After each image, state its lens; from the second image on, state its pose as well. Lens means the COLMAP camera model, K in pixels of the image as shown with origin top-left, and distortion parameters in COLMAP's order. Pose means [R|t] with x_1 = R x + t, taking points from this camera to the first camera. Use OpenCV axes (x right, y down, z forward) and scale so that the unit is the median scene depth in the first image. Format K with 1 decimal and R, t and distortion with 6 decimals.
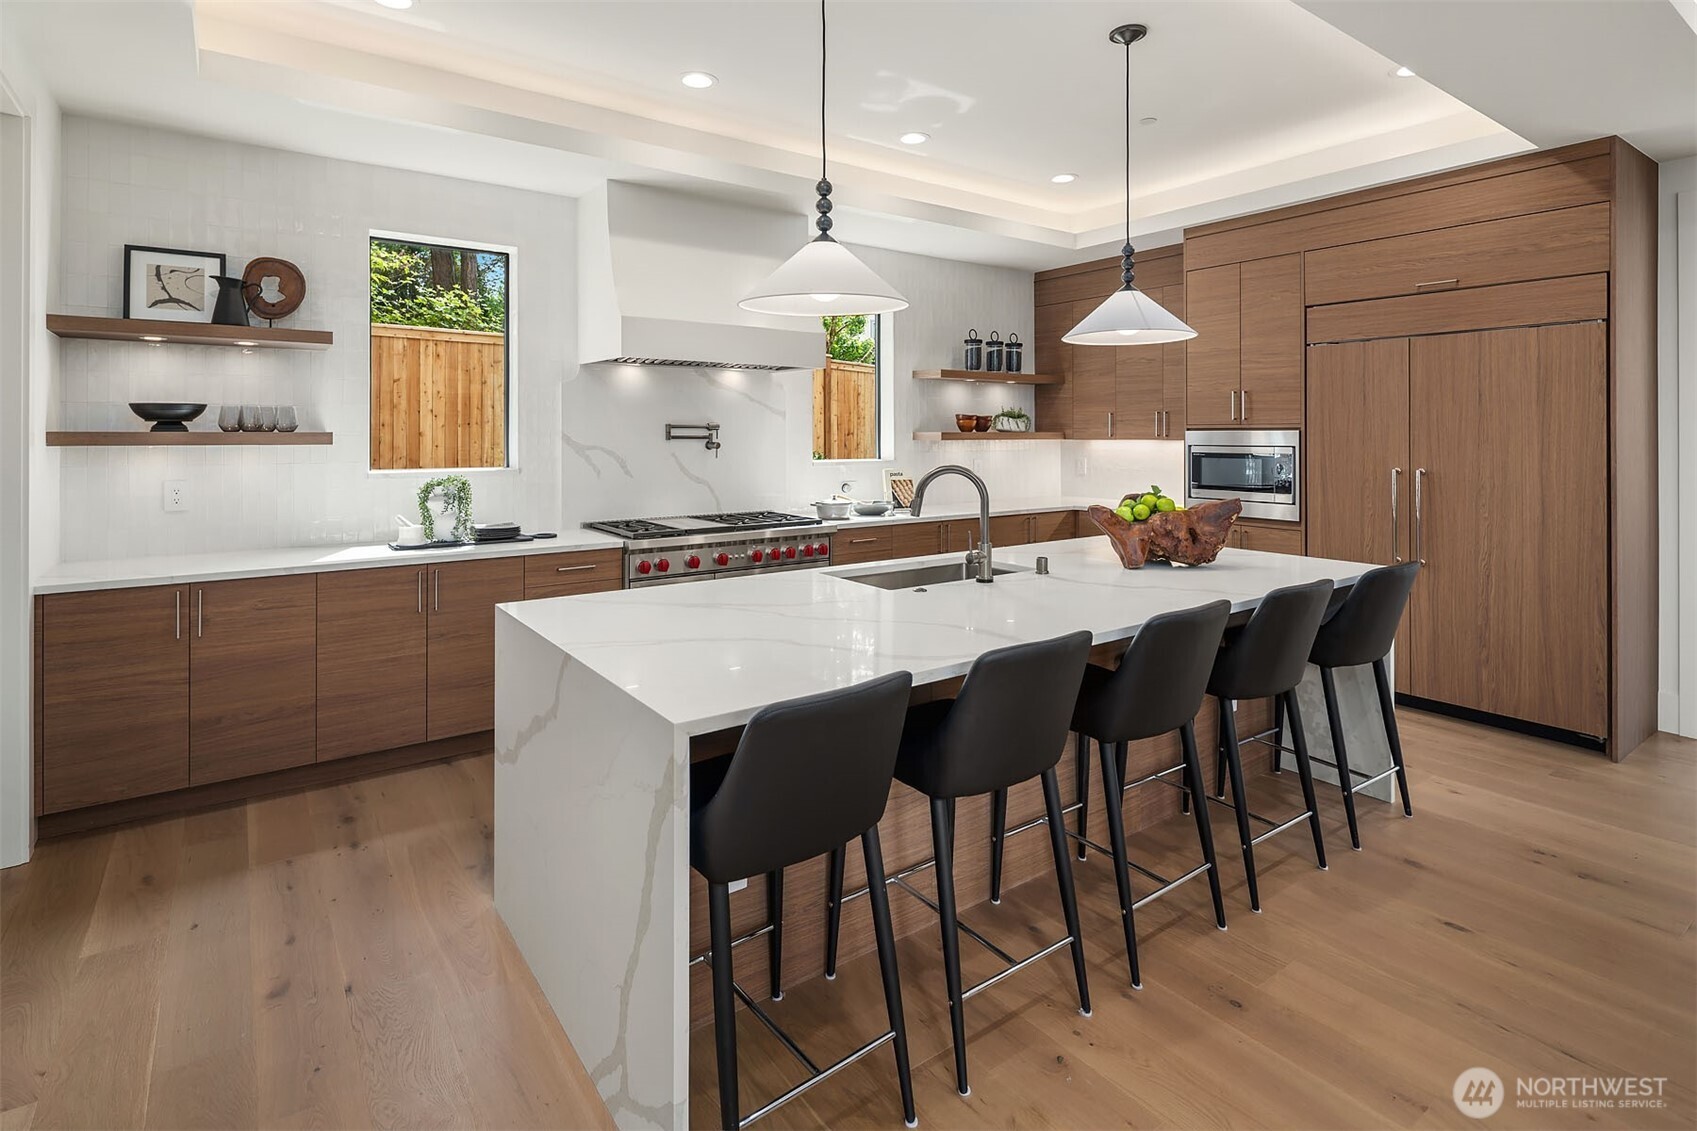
lens RADIAL K [[843.6, 0, 845.8], [0, 843.6, 431.7], [0, 0, 1]] dist [0.000835, 0.000373]
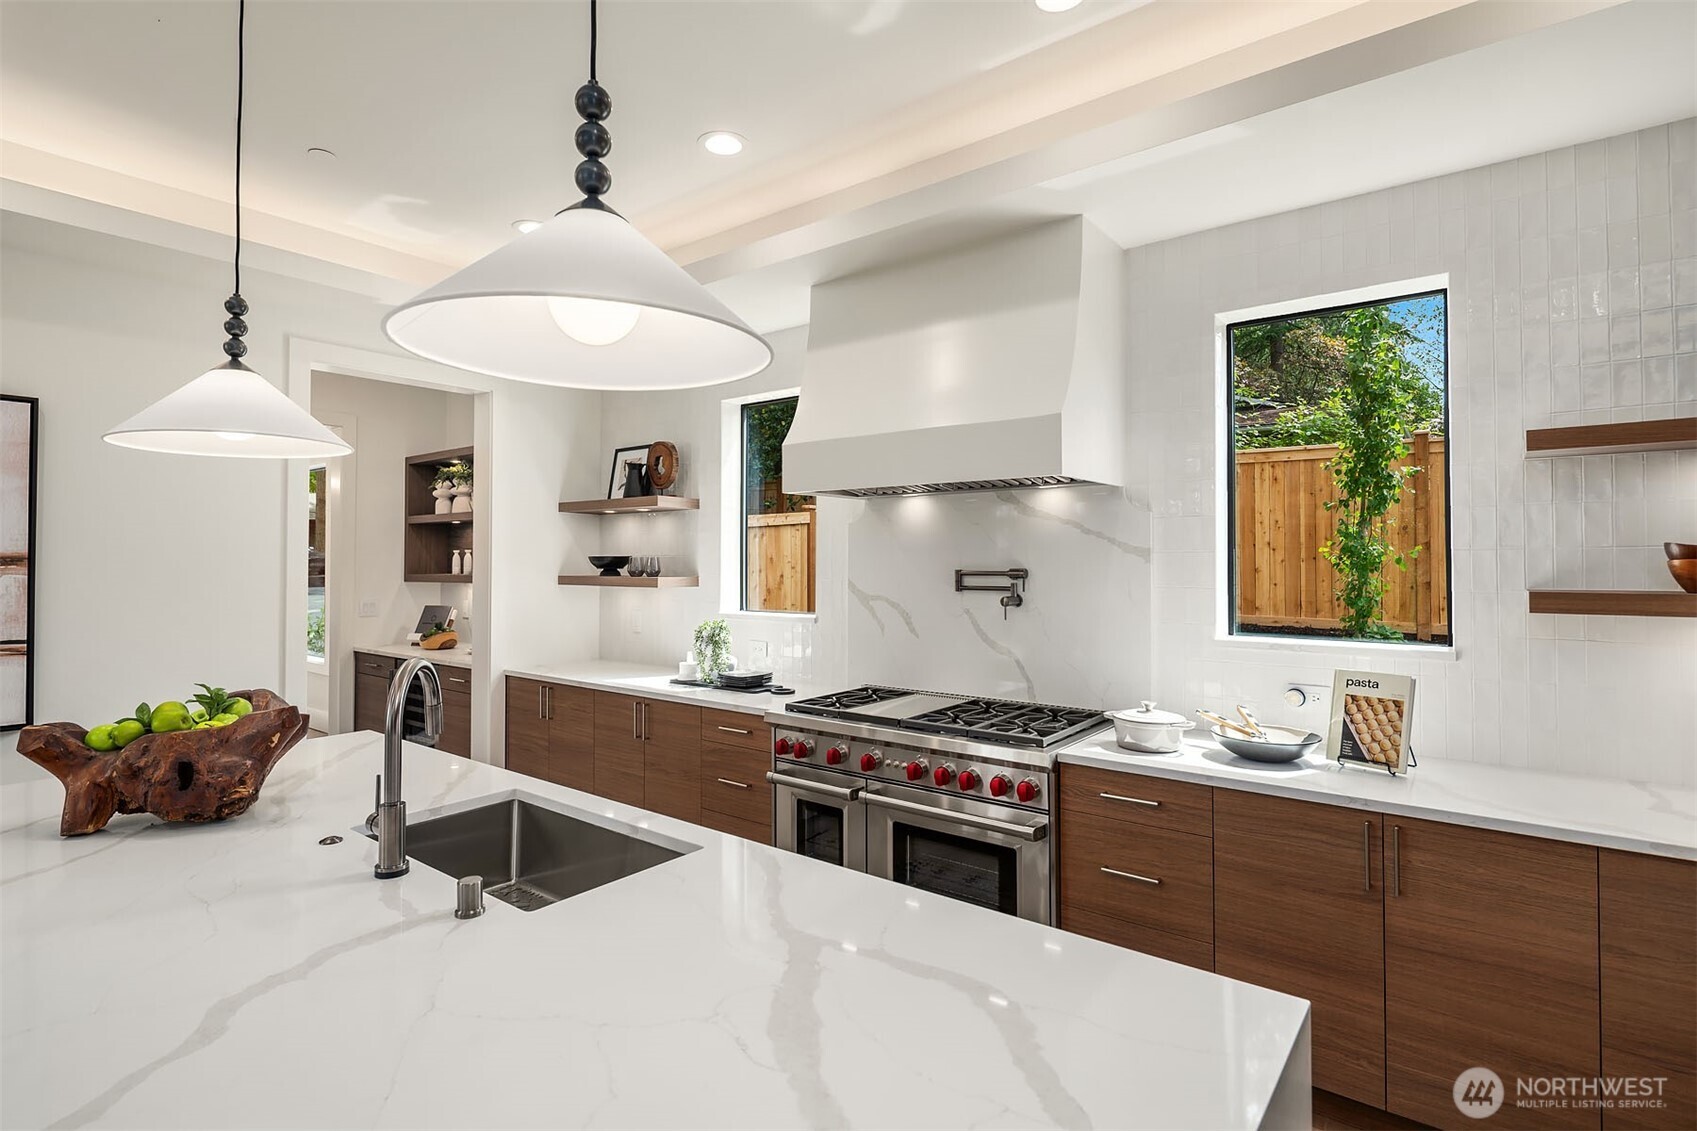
lens RADIAL K [[844.7, 0, 825.9], [0, 844.7, 546.4], [0, 0, 1]] dist [0.028108, 0.000177]
pose [[0.271226, -0.017020, -0.962365, 0.579784], [0.002433, 0.999853, -0.016997, -0.021086], [0.962513, 0.002269, 0.271227, 0.830948]]
